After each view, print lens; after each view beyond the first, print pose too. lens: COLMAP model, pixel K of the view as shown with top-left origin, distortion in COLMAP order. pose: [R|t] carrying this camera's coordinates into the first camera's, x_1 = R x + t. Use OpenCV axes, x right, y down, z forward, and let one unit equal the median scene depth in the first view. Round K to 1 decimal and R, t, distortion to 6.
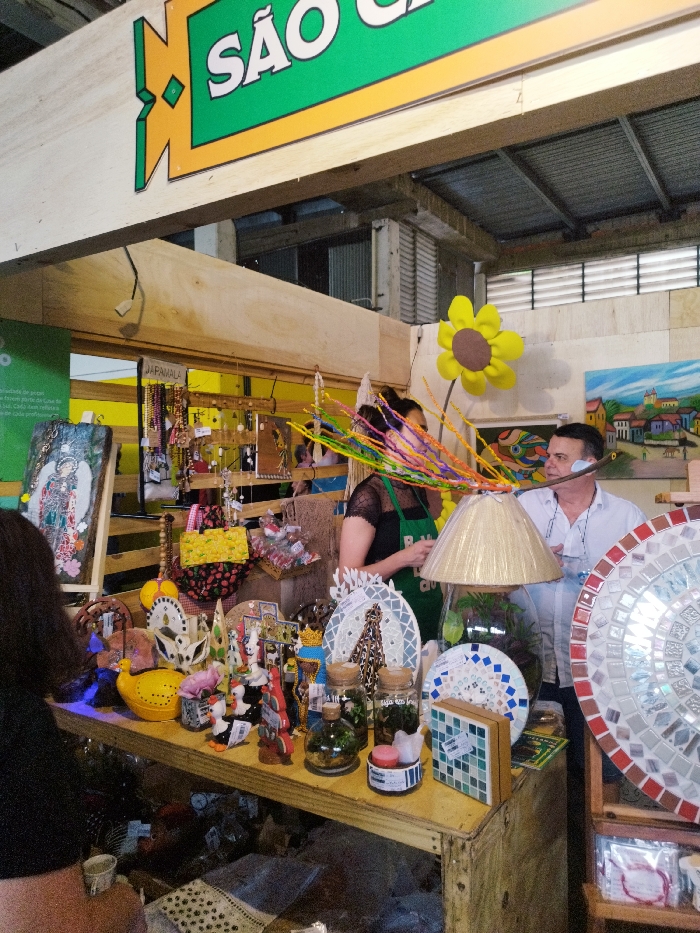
lens RADIAL K [[666.9, 0, 350.6], [0, 666.9, 464.5], [0, 0, 1]] dist [0.000582, -0.003333]
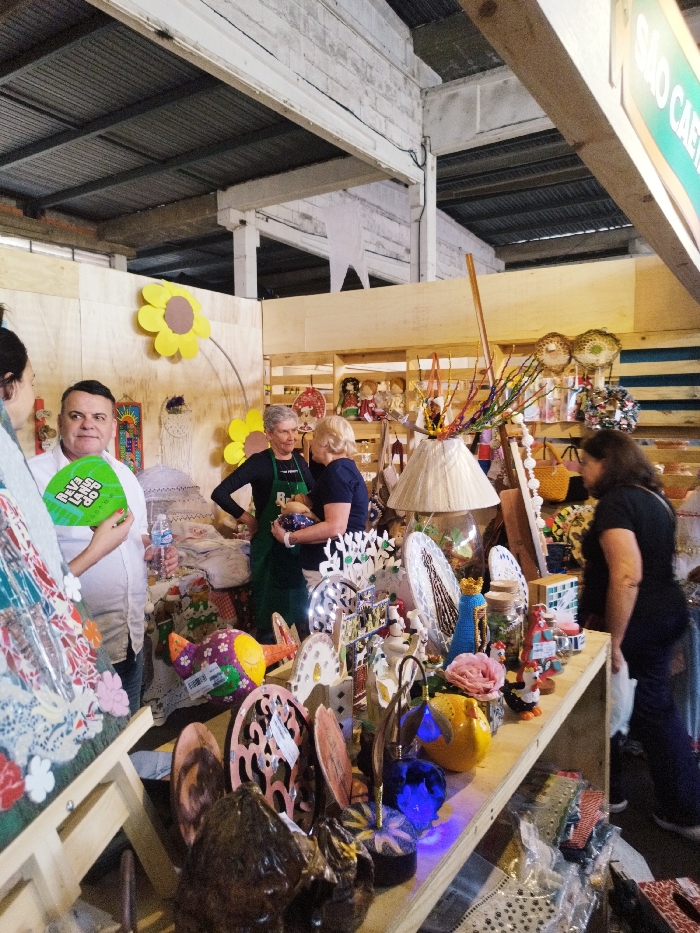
lens RADIAL K [[666.9, 0, 350.3], [0, 666.9, 465.7], [0, 0, 1]] dist [0.000582, -0.003333]
pose [[0.001889, -0.064060, 0.997944, -0.867292], [0.014254, 0.997846, 0.064027, 0.009677], [-0.999897, 0.014104, 0.002798, 0.974260]]
